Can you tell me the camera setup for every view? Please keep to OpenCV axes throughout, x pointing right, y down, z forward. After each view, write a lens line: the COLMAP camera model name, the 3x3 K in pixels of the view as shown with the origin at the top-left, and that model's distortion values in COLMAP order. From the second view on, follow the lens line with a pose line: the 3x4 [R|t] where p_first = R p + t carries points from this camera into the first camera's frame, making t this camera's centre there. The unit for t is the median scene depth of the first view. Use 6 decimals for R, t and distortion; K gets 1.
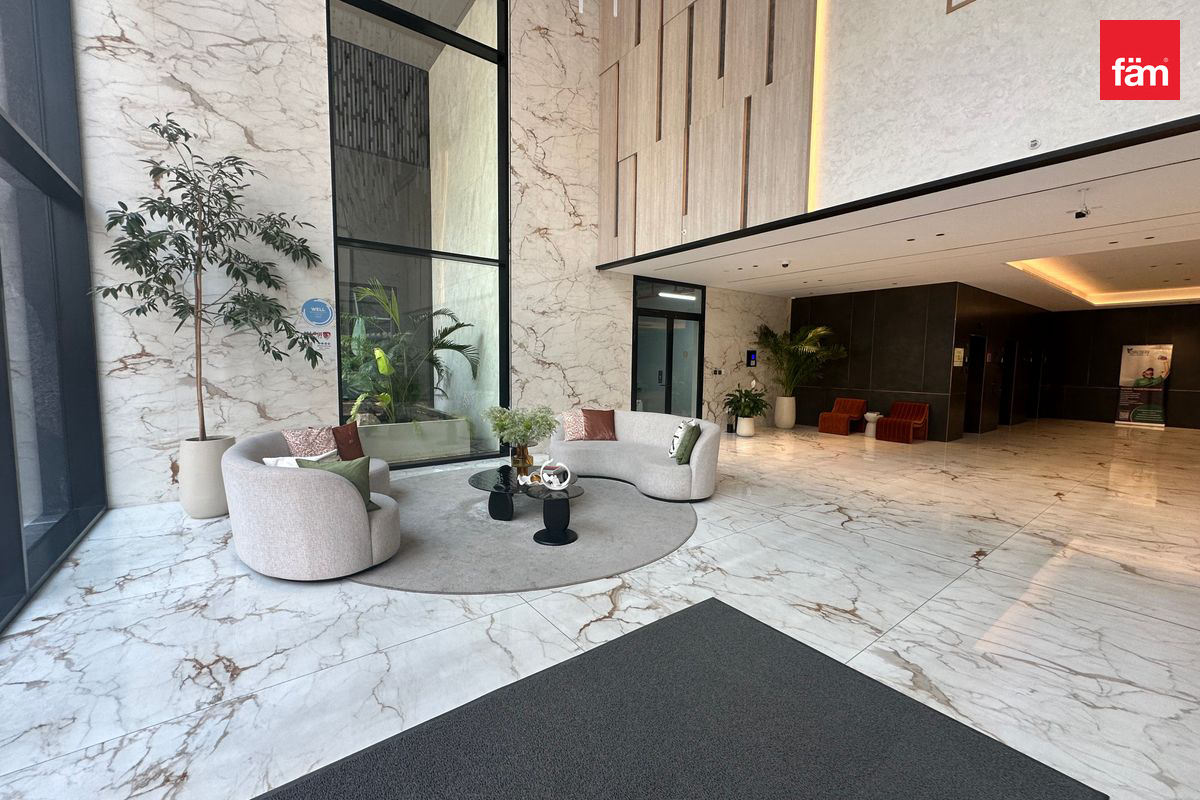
lens RADIAL K [[478.2, 0, 601.2], [0, 478.2, 402.3], [0, 0, 1]] dist [-0.000277, 0.001239]
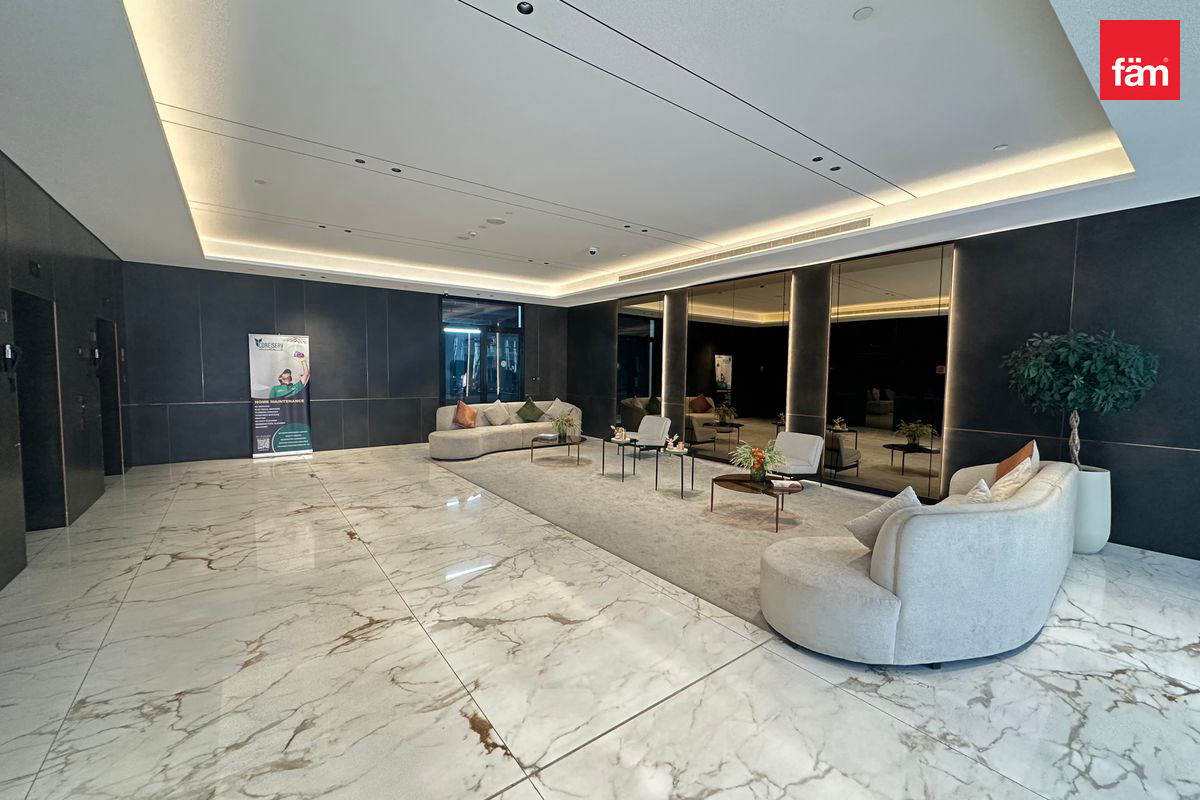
lens RADIAL K [[478.2, 0, 601.2], [0, 478.2, 402.3], [0, 0, 1]] dist [-0.000277, 0.001239]
pose [[0.001423, -0.073913, 0.997264, -0.327922], [0.077818, 0.994249, 0.073578, -0.035589], [-0.996967, 0.077500, 0.007167, 0.378990]]
